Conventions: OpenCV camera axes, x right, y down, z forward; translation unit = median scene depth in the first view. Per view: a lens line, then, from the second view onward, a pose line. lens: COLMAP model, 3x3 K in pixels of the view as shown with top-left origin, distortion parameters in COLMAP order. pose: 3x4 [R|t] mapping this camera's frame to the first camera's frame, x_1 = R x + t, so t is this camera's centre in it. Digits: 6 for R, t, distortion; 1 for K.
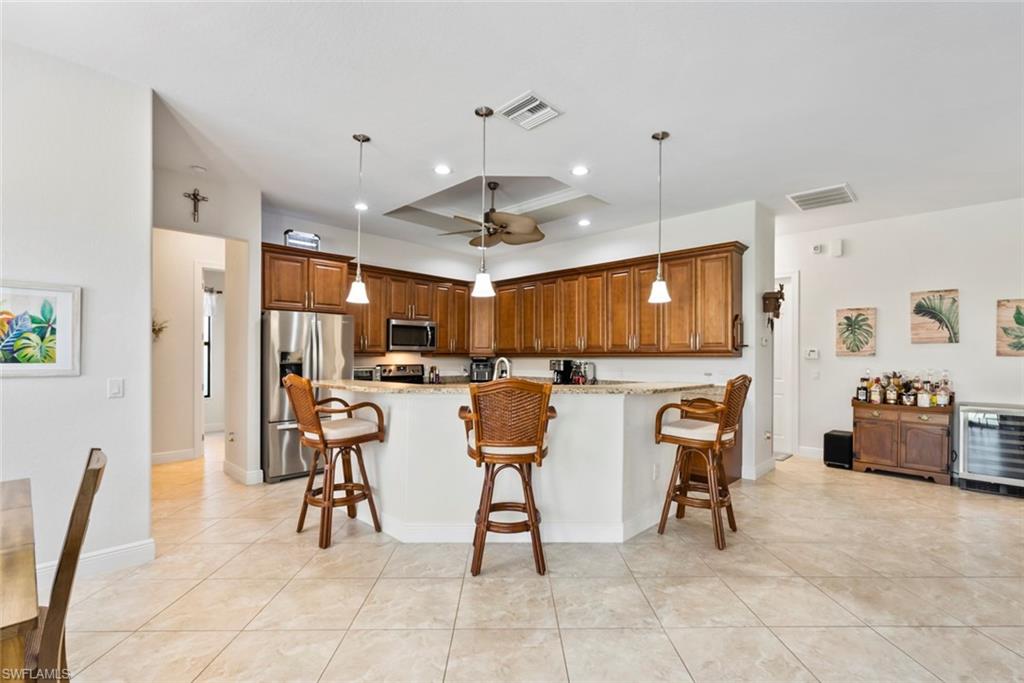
lens RADIAL K [[456.6, 0, 515.2], [0, 456.6, 353.3], [0, 0, 1]] dist [-0.001922, -0.000018]
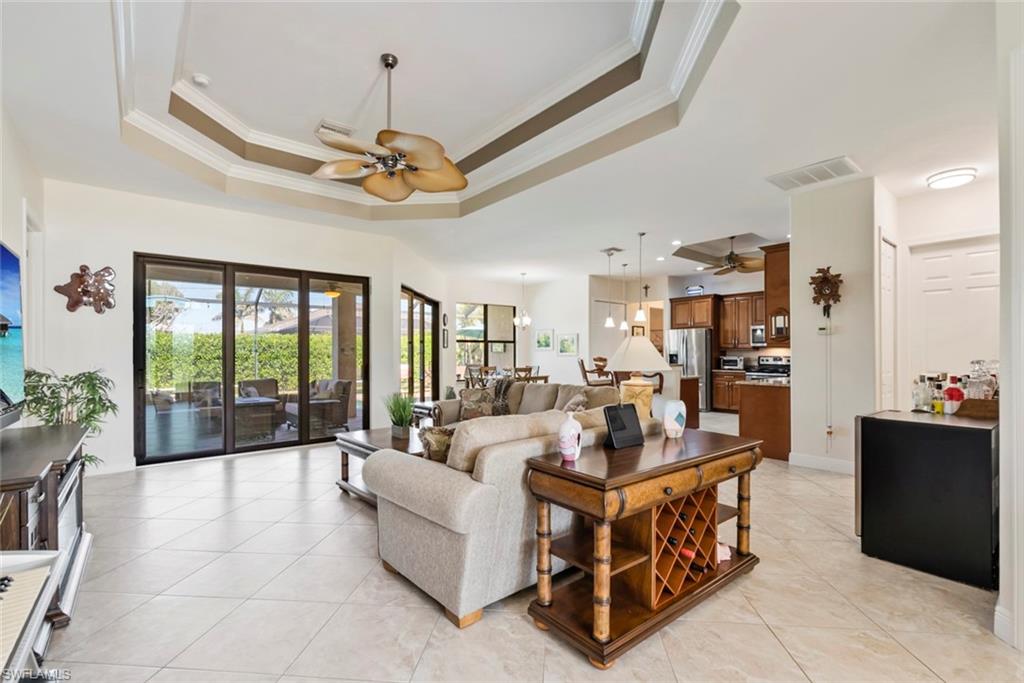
lens RADIAL K [[456.6, 0, 515.2], [0, 456.6, 353.3], [0, 0, 1]] dist [-0.001922, -0.000018]
pose [[-0.105503, -0.006755, -0.994396, 1.549899], [0.004417, 0.999964, -0.007262, 0.027425], [0.994409, -0.005159, -0.105469, 0.457979]]
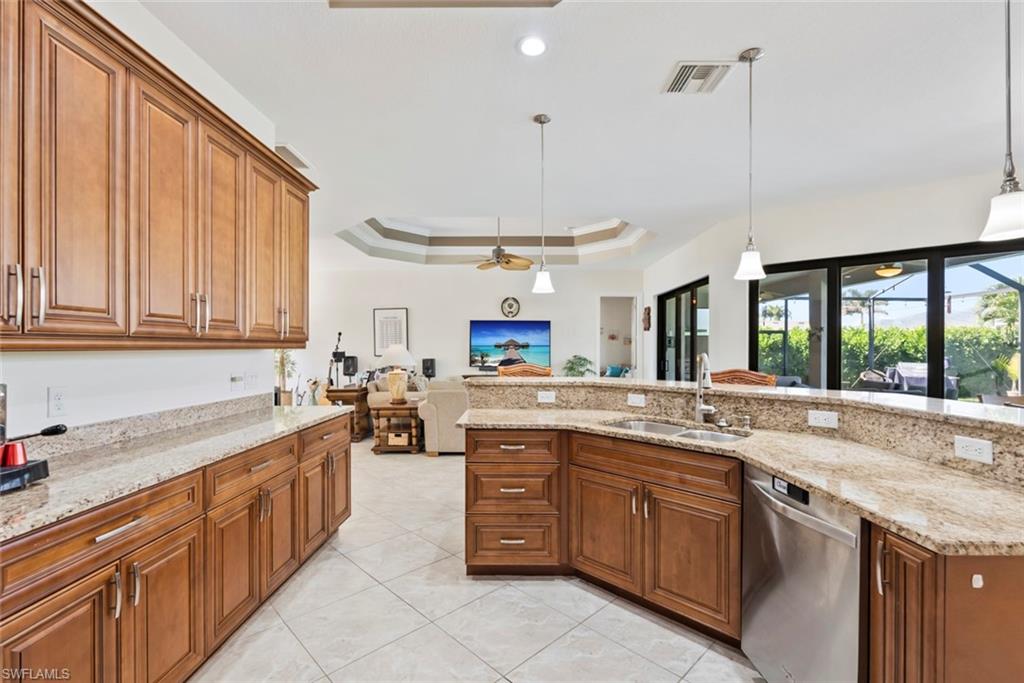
lens RADIAL K [[452.0, 0, 518.3], [0, 452.0, 347.9], [0, 0, 1]] dist [0.000065, 0.000055]
pose [[-0.699429, -0.007730, 0.714660, -0.227301], [-0.009816, 0.999951, 0.001209, 0.003971], [-0.714635, -0.006169, -0.699471, 1.152561]]
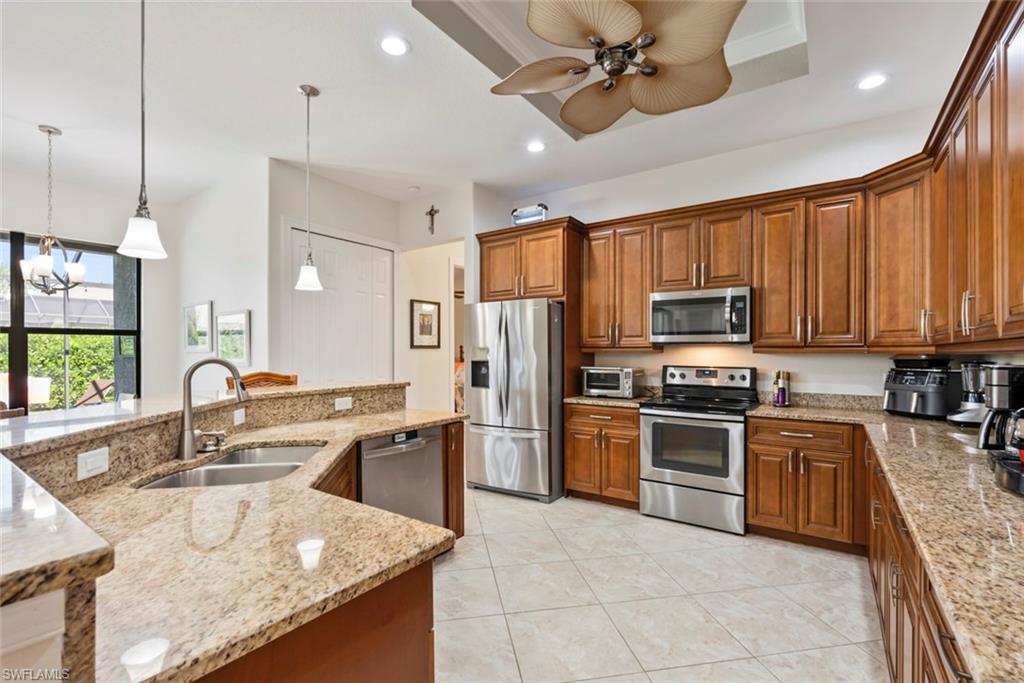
lens RADIAL K [[456.6, 0, 515.2], [0, 456.6, 353.3], [0, 0, 1]] dist [-0.001922, -0.000018]
pose [[0.159975, -0.001175, -0.987120, 0.375280], [0.007971, 0.999968, 0.000102, 0.006759], [0.987089, -0.007885, 0.159979, 0.851792]]
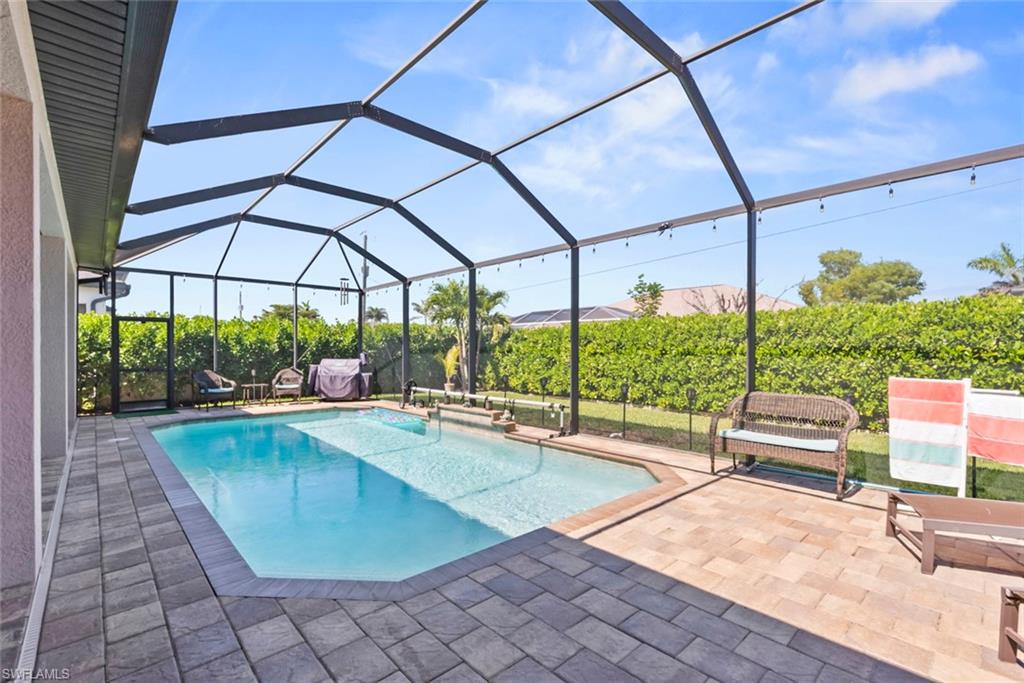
lens RADIAL K [[452.0, 0, 518.3], [0, 452.0, 347.9], [0, 0, 1]] dist [0.000065, 0.000055]
pose [[-0.999060, -0.007253, 0.042746, -1.006392], [-0.007625, 0.999934, -0.008548, 0.027116], [-0.042682, -0.008866, -0.999049, -0.022503]]
